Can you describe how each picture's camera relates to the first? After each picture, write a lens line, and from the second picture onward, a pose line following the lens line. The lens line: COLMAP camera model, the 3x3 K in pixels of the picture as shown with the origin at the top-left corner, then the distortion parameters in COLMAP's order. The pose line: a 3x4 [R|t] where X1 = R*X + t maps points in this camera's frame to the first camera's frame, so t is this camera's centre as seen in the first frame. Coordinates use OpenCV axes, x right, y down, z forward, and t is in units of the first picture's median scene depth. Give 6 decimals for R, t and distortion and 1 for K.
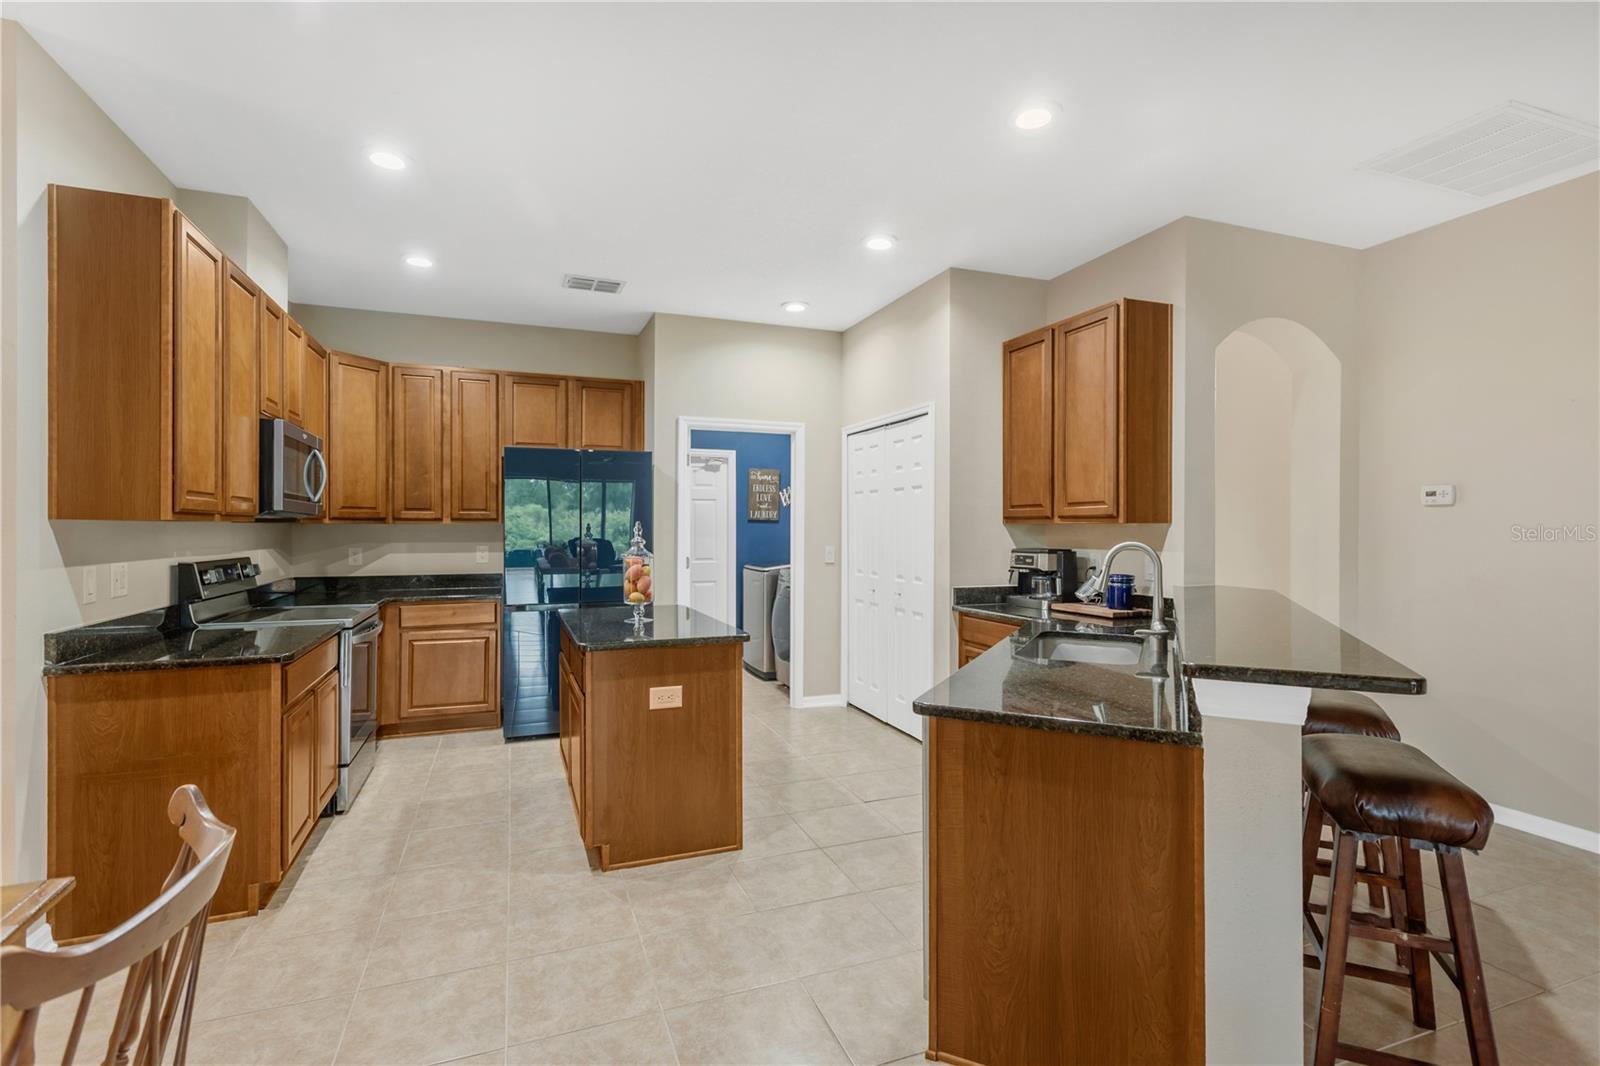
lens RADIAL K [[752.2, 0, 795.9], [0, 752.2, 524.1], [0, 0, 1]] dist [0.026448, -0.017519]
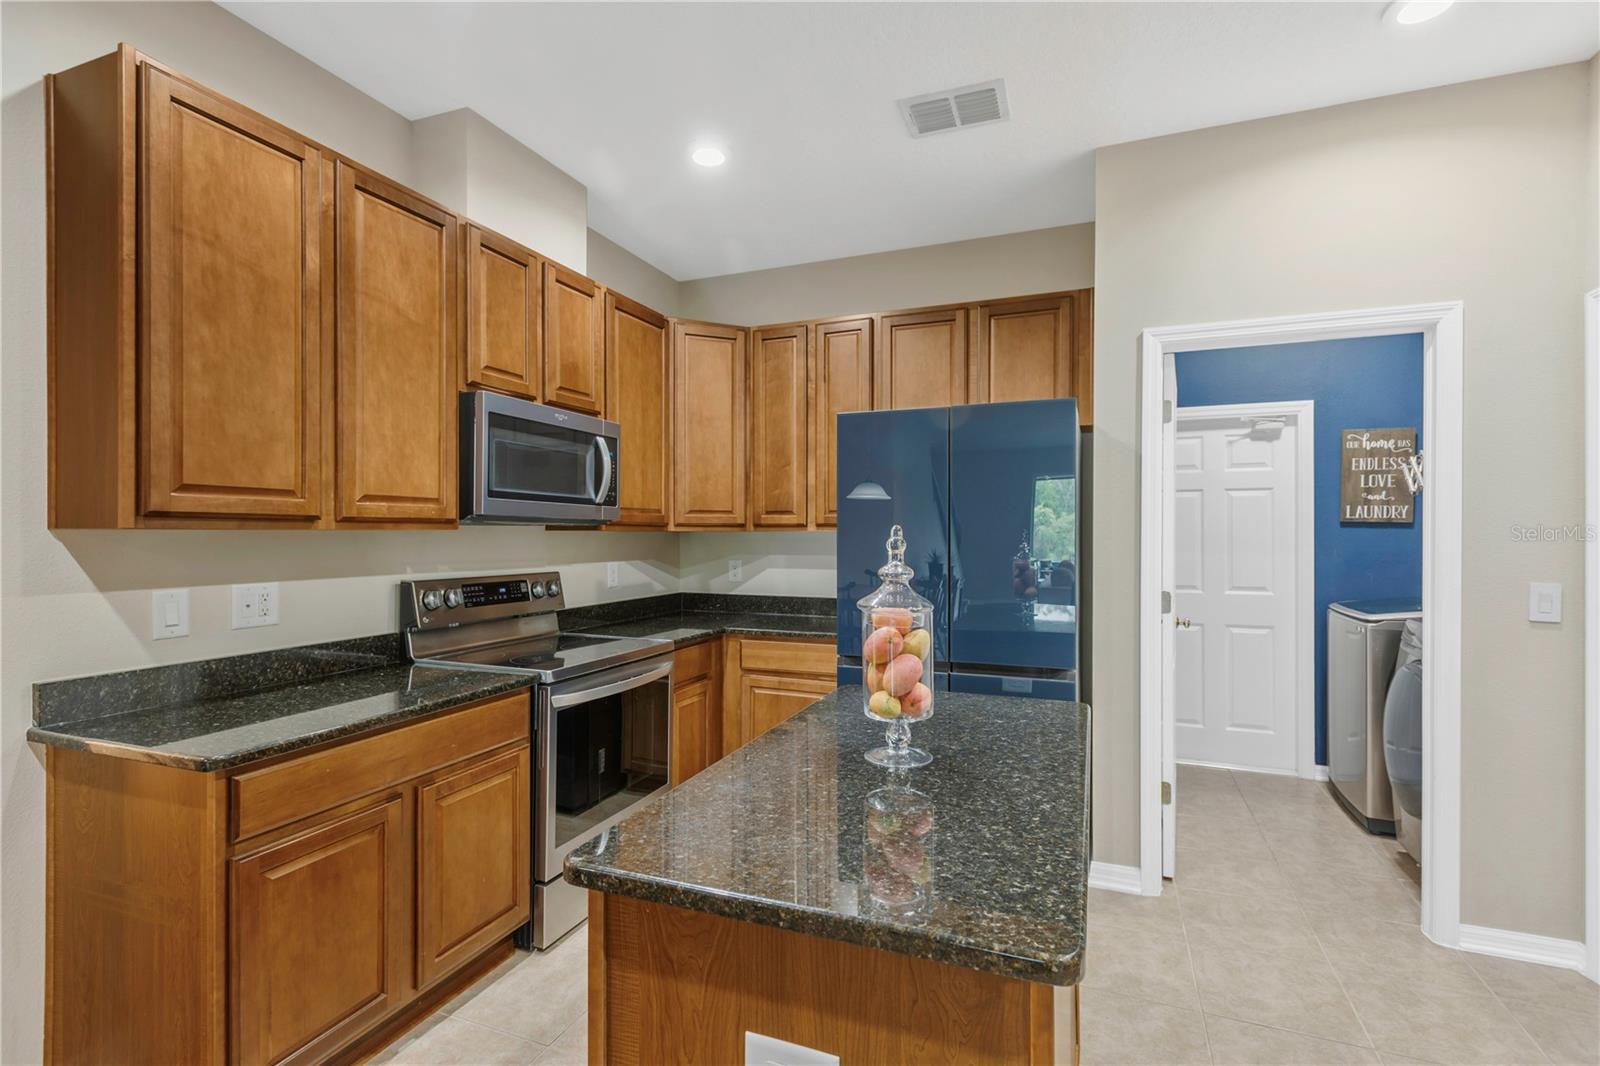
lens RADIAL K [[744.1, 0, 796.4], [0, 744.1, 537.2], [0, 0, 1]] dist [0.012263, -0.000455]
pose [[0.734027, 0.002155, -0.679117, 0.025573], [0.004189, 0.999962, 0.007701, -0.000456], [0.679107, -0.008498, 0.733990, 0.450047]]
